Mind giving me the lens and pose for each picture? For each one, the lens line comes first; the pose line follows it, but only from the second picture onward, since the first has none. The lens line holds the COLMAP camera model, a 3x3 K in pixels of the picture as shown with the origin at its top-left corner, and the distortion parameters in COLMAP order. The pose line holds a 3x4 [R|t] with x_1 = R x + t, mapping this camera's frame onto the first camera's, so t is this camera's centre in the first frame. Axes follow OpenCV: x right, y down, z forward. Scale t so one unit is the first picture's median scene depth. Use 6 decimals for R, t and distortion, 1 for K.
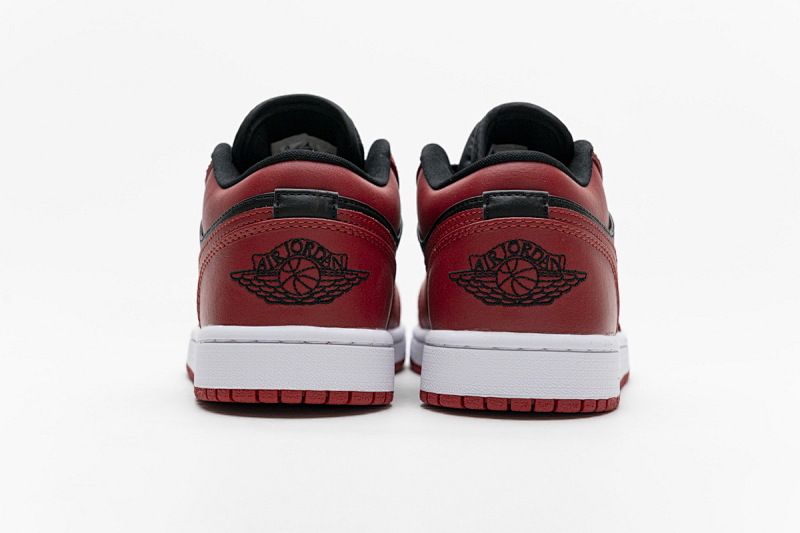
lens RADIAL K [[1552.1, 0, 400.0], [0, 1552.1, 266.5], [0, 0, 1]] dist [0.003605, 0.061475]
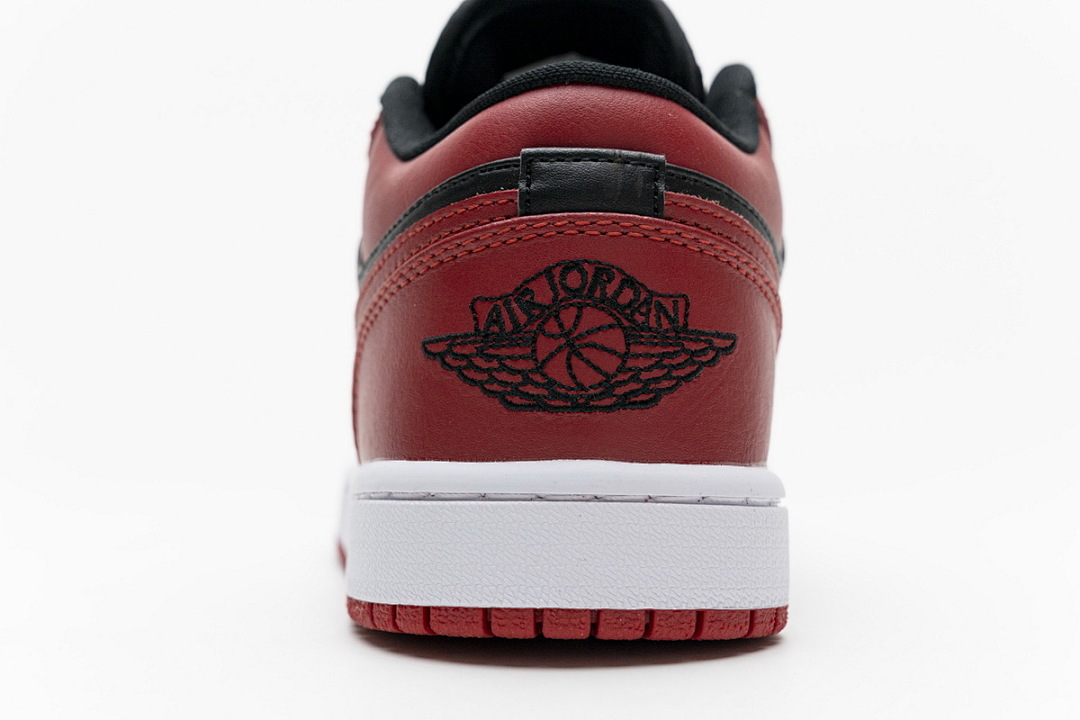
lens RADIAL K [[2095.4, 0, 540.0], [0, 2095.4, 360.0], [0, 0, 1]] dist [0.003605, 0.061475]
pose [[0.998658, -0.010980, -0.050618, -0.046259], [0.010868, 0.999938, -0.002475, 0.011429], [0.050642, 0.001921, 0.998715, 0.410218]]
